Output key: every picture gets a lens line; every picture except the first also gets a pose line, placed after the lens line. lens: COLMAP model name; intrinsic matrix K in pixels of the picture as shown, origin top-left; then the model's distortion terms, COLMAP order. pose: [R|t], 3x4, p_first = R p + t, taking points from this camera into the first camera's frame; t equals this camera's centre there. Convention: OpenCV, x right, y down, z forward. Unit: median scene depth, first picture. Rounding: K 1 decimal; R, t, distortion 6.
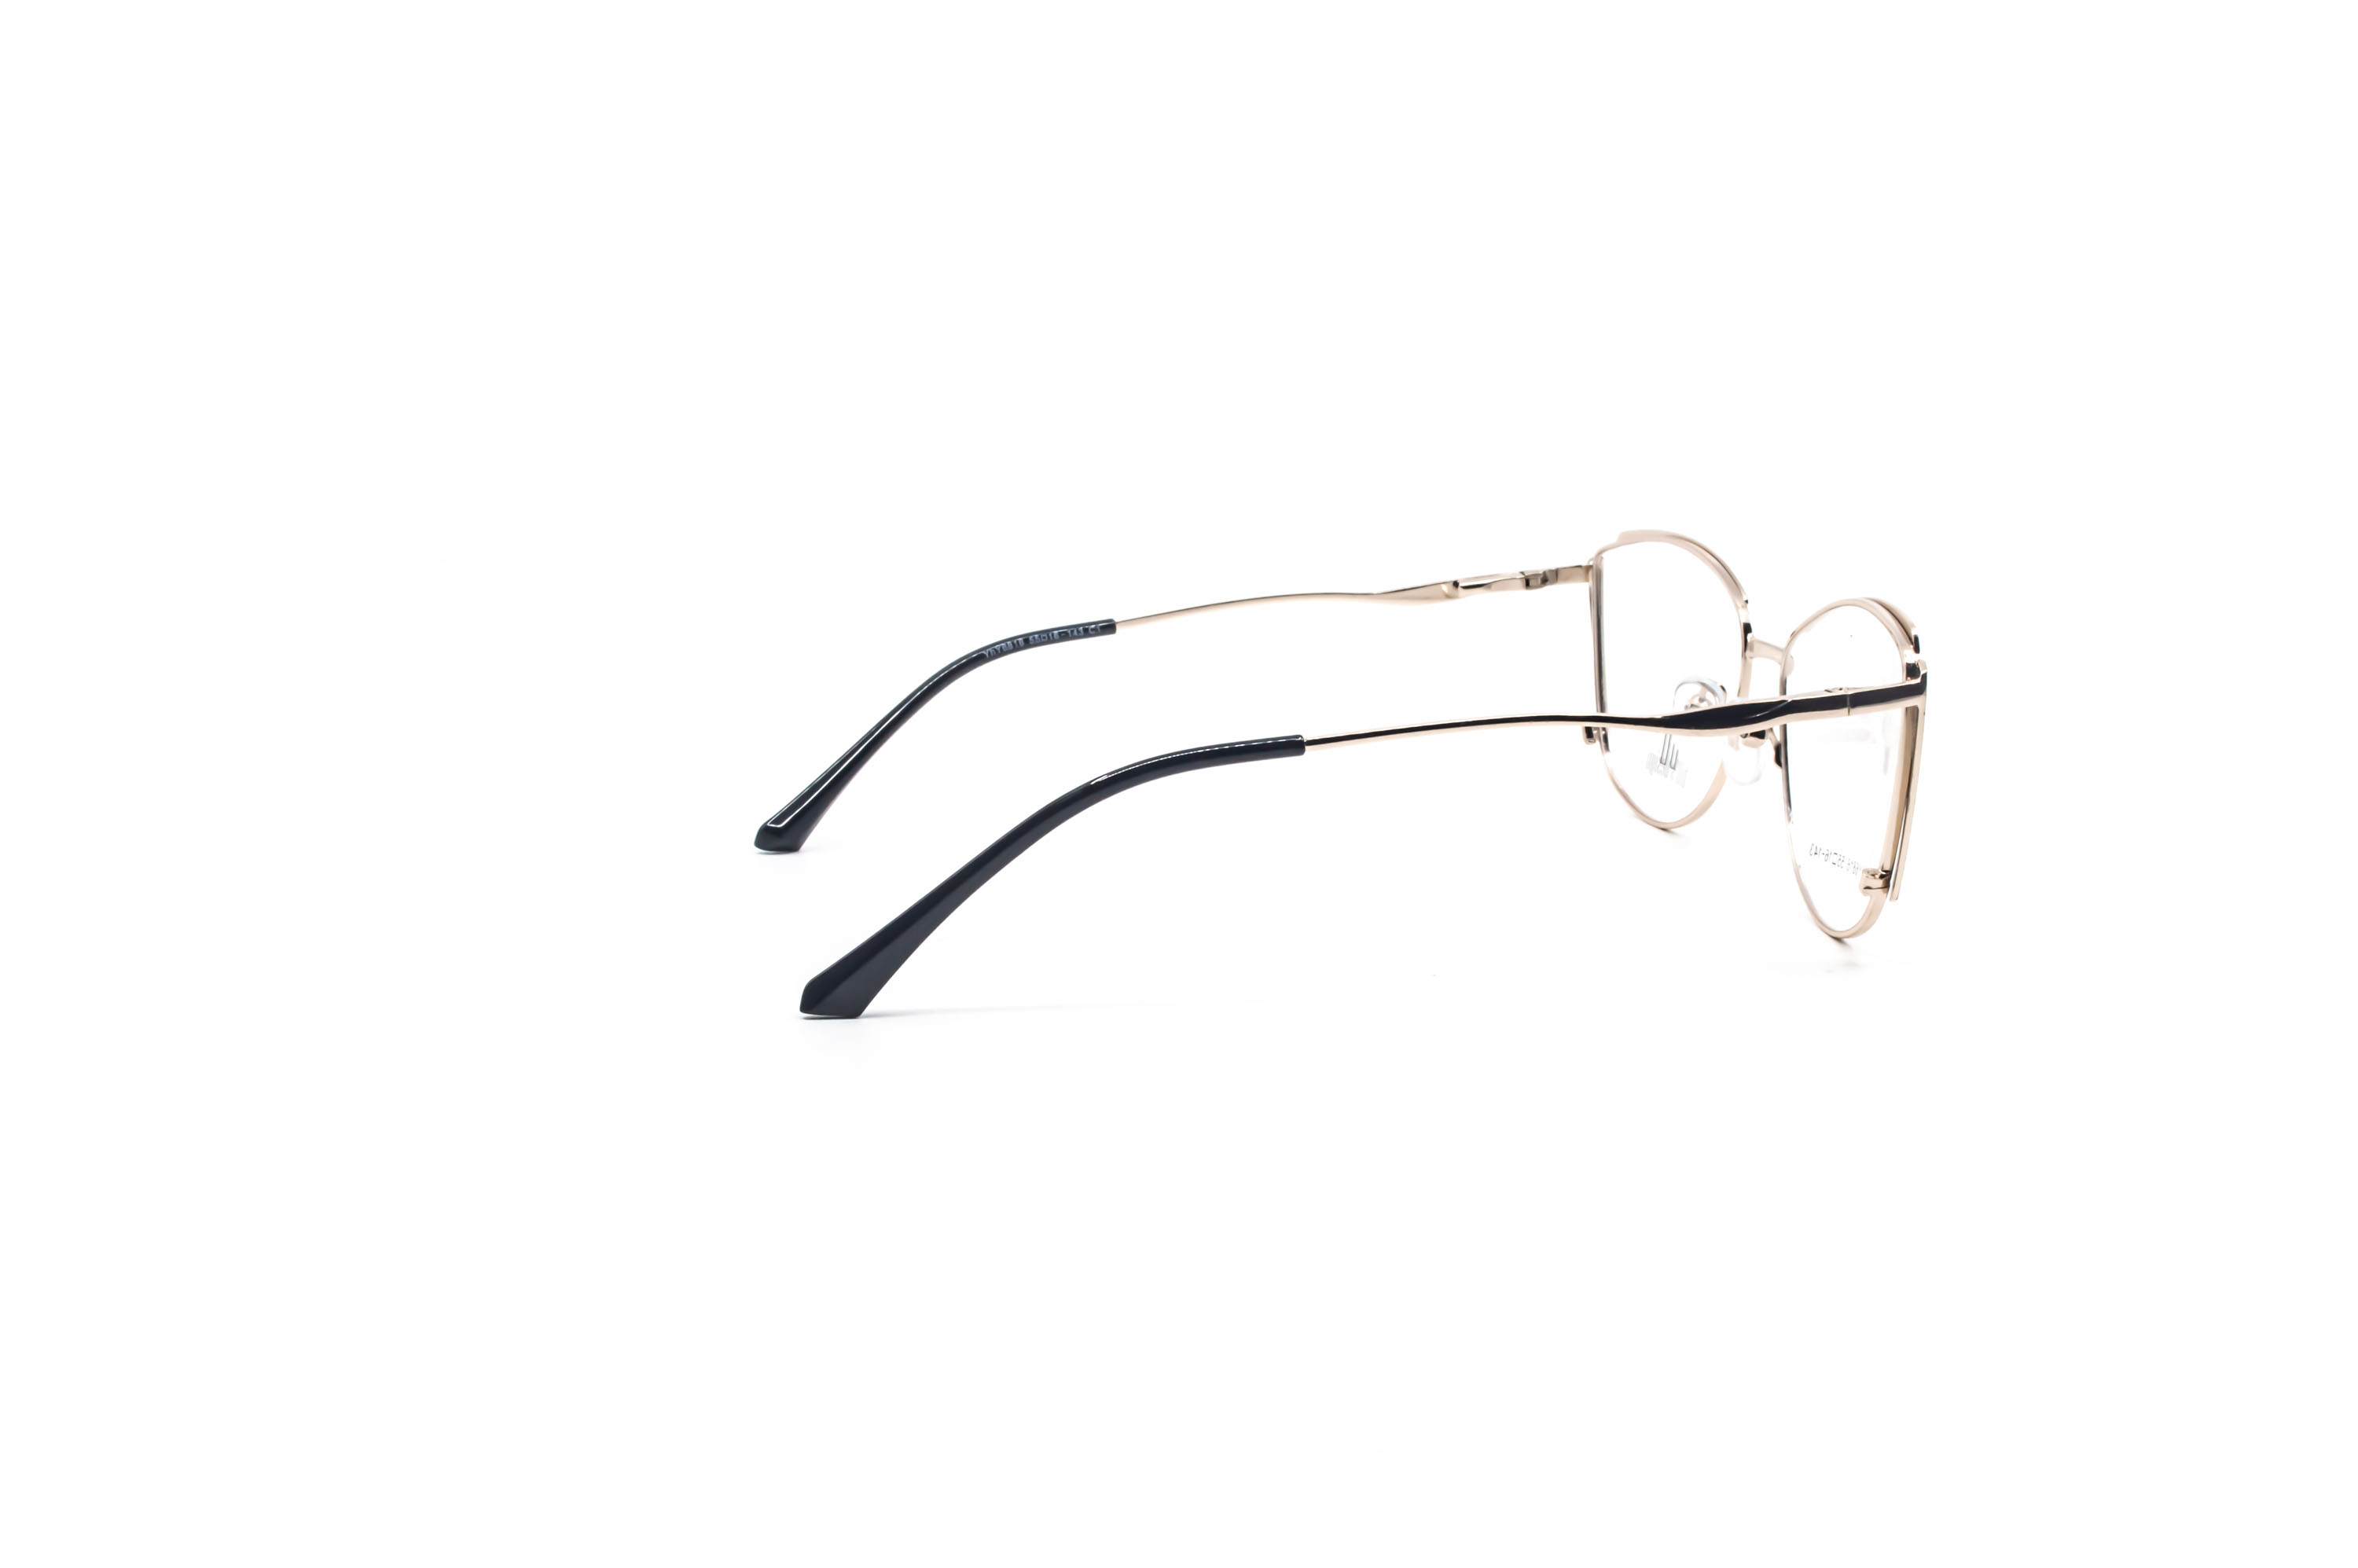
lens RADIAL K [[3017.7, 0, 1163.7], [0, 3017.7, 792.0], [0, 0, 1]] dist [-0.045381, 0.000000]
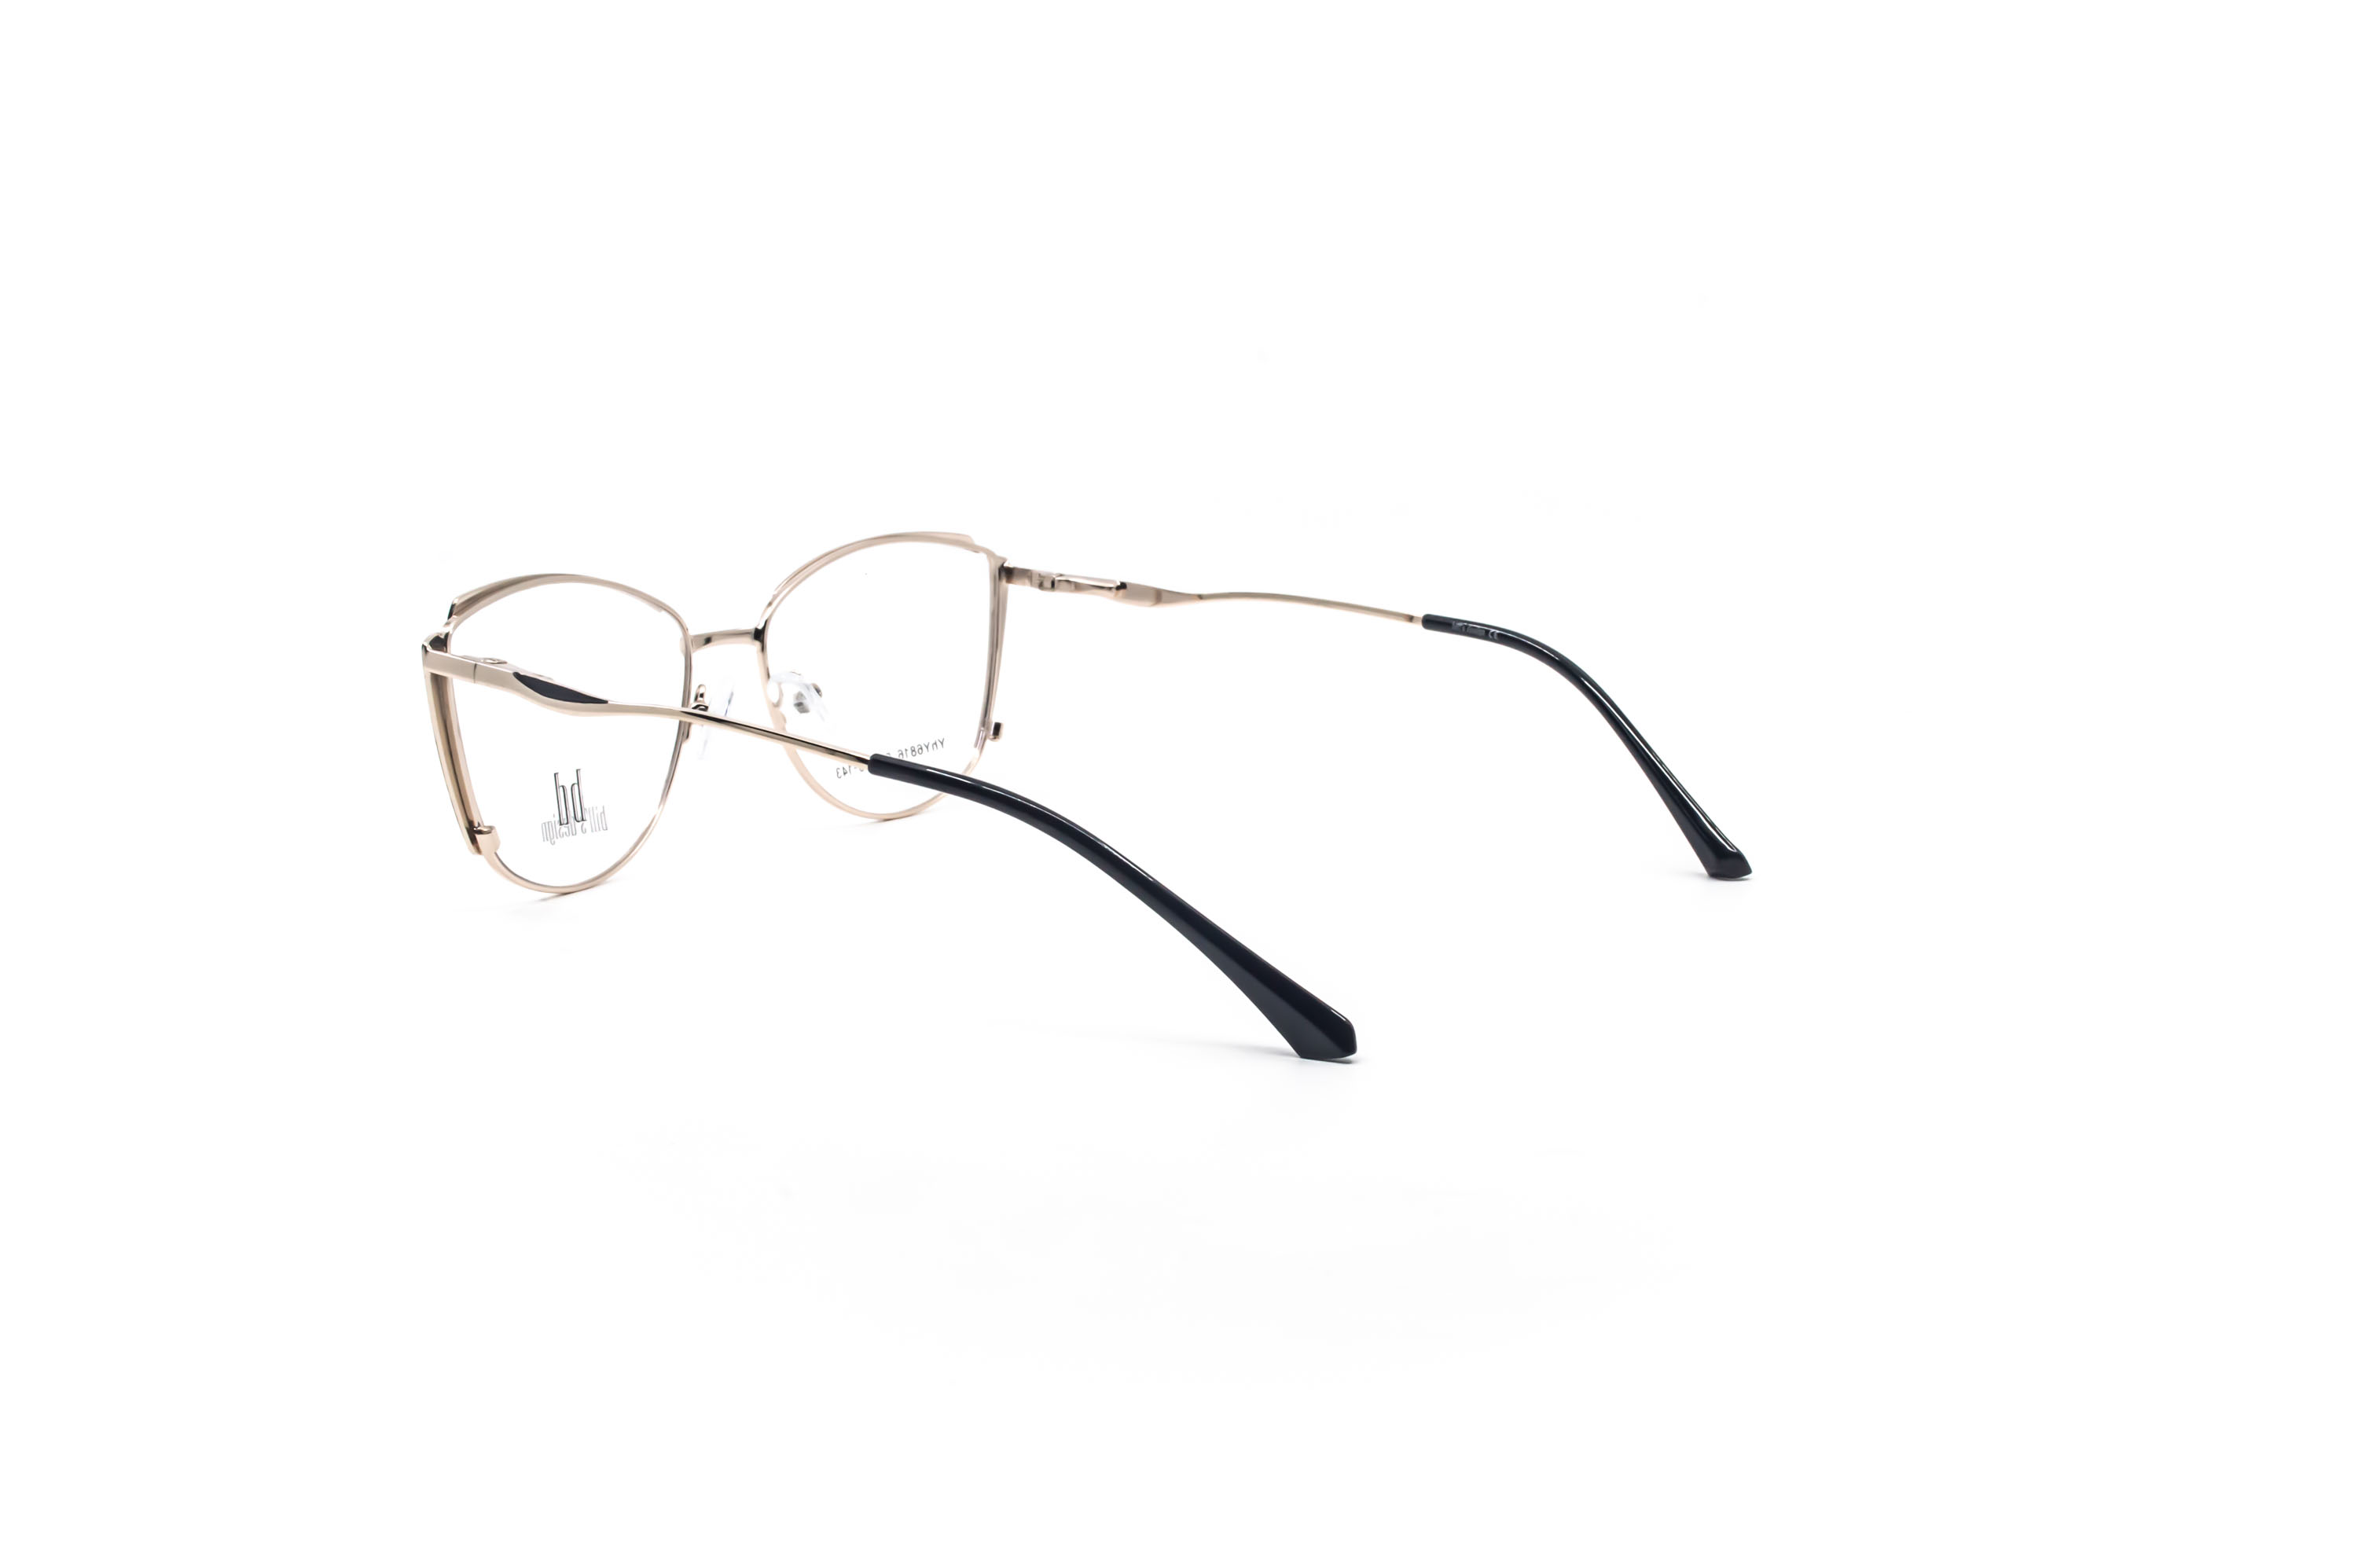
lens RADIAL K [[3017.7, 0, 1184.2], [0, 3017.7, 784.0], [0, 0, 1]] dist [-0.045381, 0.000000]
pose [[-0.716517, -0.110424, 0.688775, -0.598636], [0.141062, 0.944056, 0.298094, -0.267931], [-0.683158, 0.310750, -0.660855, 1.480892]]
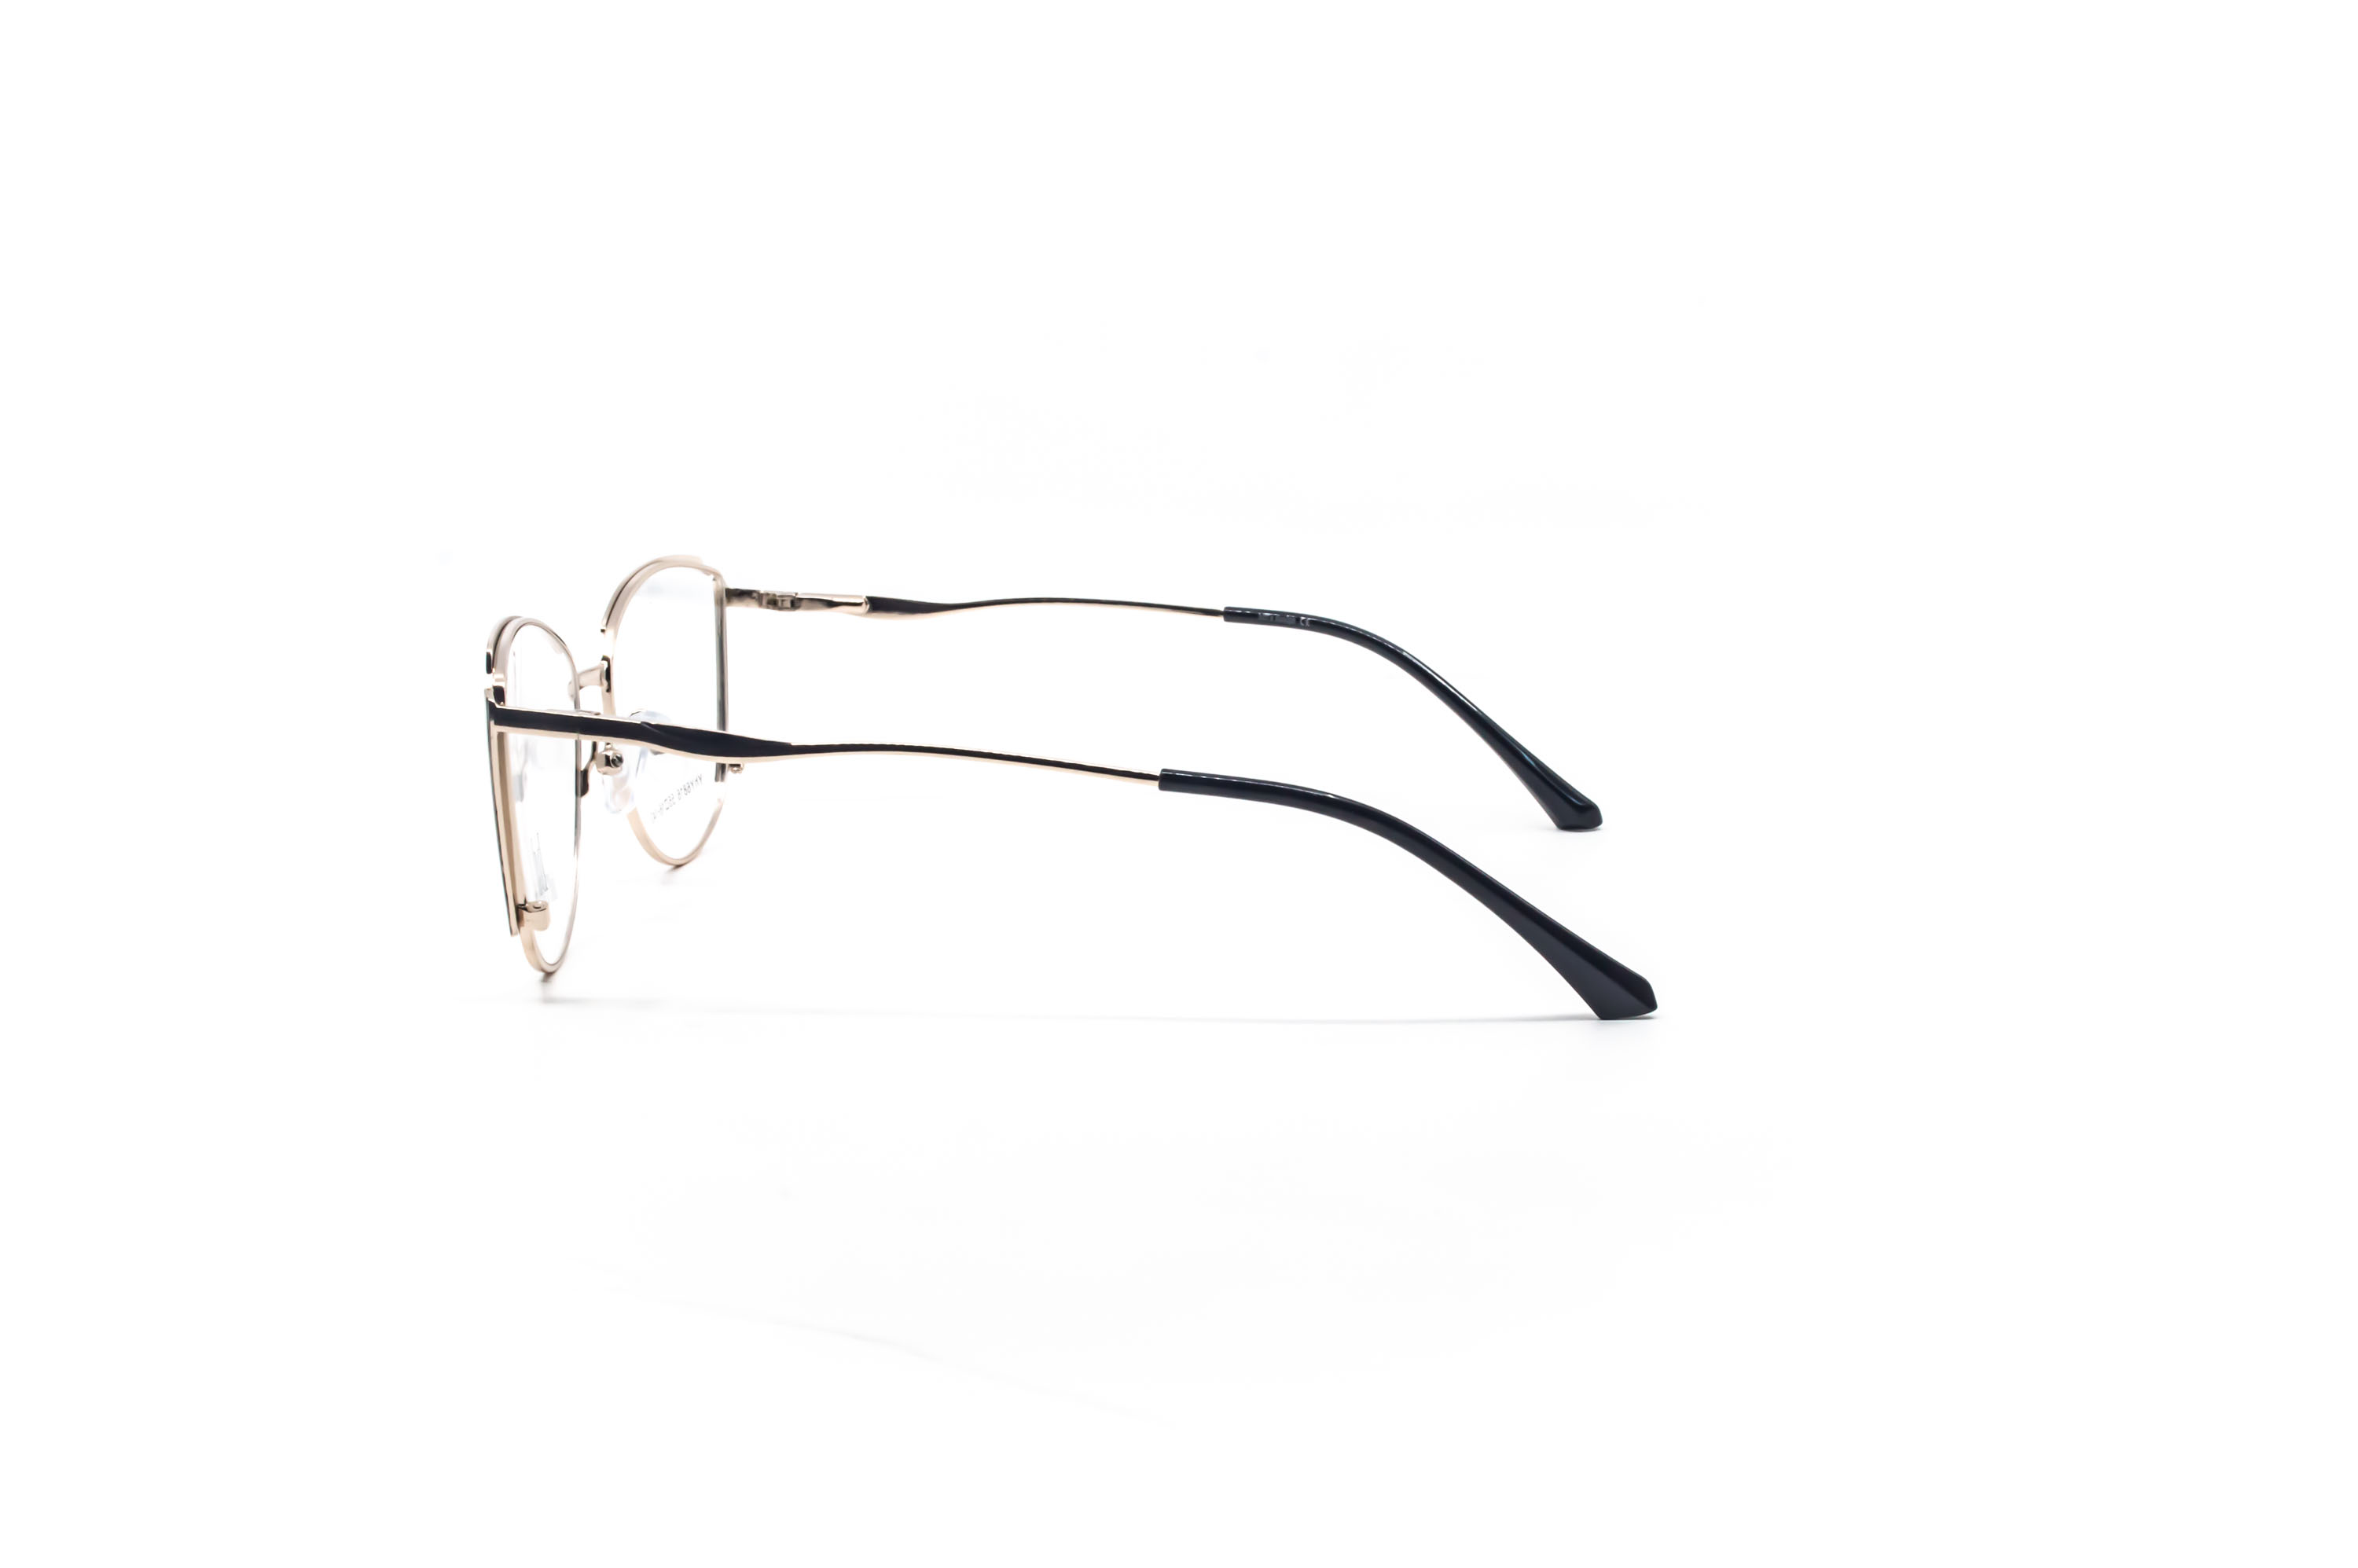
lens RADIAL K [[3017.7, 0, 1186.4], [0, 3017.7, 778.9], [0, 0, 1]] dist [-0.045381, 0.000000]
pose [[-0.971115, -0.027213, 0.237055, -0.196034], [0.058278, 0.936339, 0.346228, -0.311753], [-0.231386, 0.350042, -0.907706, 1.697421]]
